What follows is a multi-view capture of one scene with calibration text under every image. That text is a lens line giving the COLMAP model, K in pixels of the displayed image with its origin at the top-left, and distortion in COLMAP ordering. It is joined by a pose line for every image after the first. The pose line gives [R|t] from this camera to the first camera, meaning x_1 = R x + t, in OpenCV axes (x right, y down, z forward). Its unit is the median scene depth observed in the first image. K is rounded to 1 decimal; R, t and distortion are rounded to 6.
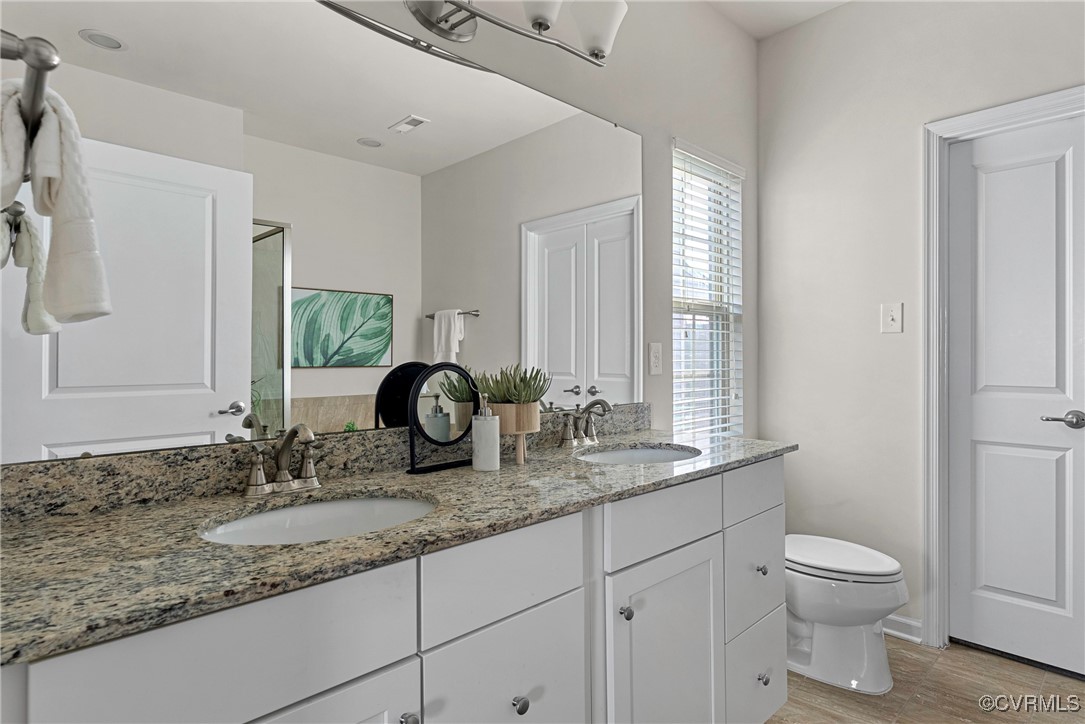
lens RADIAL K [[580.1, 0, 541.5], [0, 580.1, 354.4], [0, 0, 1]] dist [-0.010085, 0.005697]
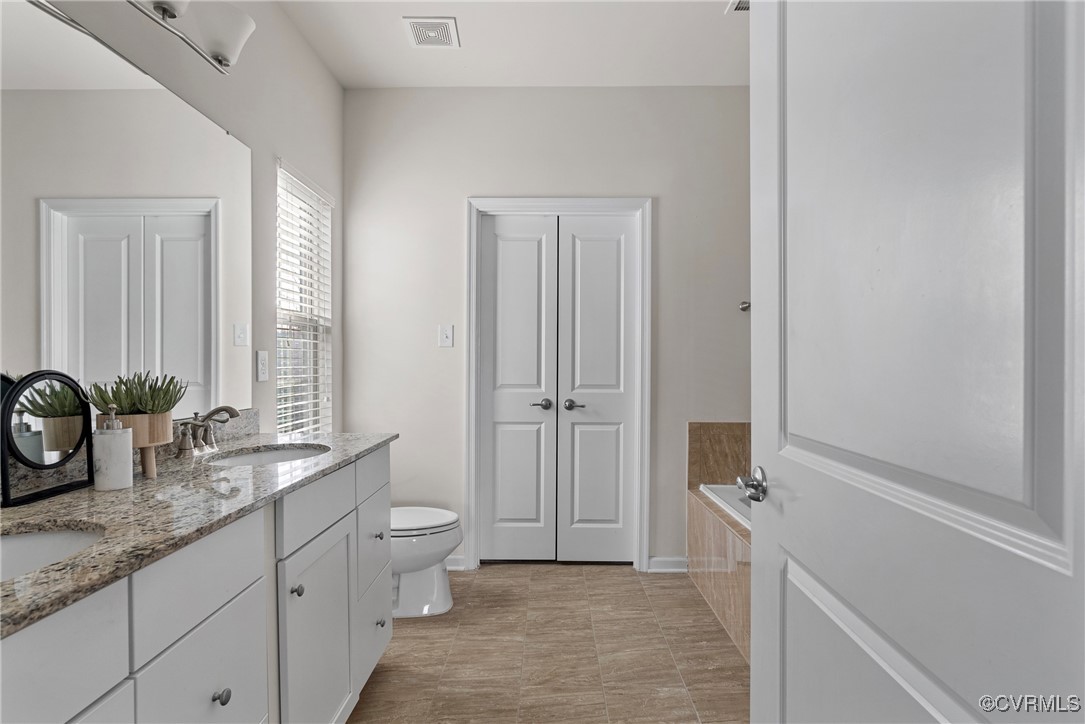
lens RADIAL K [[527.5, 0, 544.6], [0, 527.5, 369.6], [0, 0, 1]] dist [-0.006882, 0.000861]
pose [[0.703283, -0.004053, 0.710899, -0.140075], [-0.006286, 0.999909, 0.011920, -0.000652], [-0.710882, -0.012852, 0.703194, -0.035410]]
